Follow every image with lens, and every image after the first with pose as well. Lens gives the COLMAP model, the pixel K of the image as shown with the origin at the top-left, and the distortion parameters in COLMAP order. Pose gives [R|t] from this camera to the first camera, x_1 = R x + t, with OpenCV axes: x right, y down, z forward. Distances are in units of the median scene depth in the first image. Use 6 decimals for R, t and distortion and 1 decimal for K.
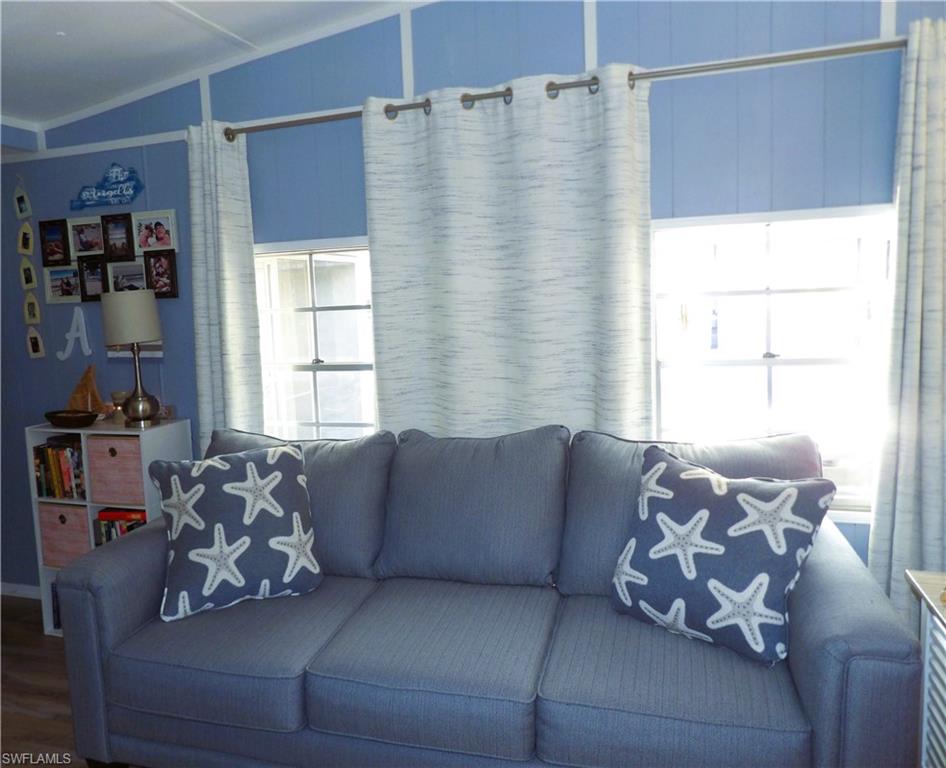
lens RADIAL K [[740.7, 0, 473.0], [0, 740.7, 384.0], [0, 0, 1]] dist [-0.016450, 0.001777]
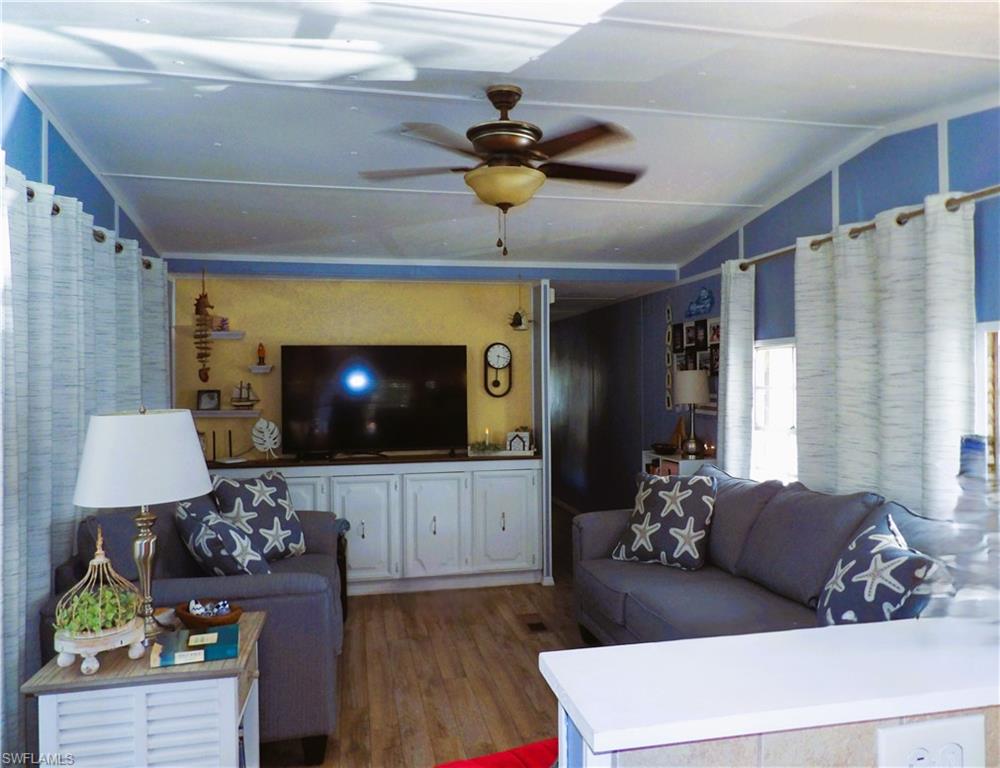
lens RADIAL K [[749.6, 0, 500.0], [0, 749.6, 384.0], [0, 0, 1]] dist [-0.001547, 0.000655]
pose [[0.493109, 0.043626, -0.868873, 0.809938], [-0.115532, 0.993180, -0.015699, -0.030130], [0.862262, 0.108124, 0.494786, -0.144598]]
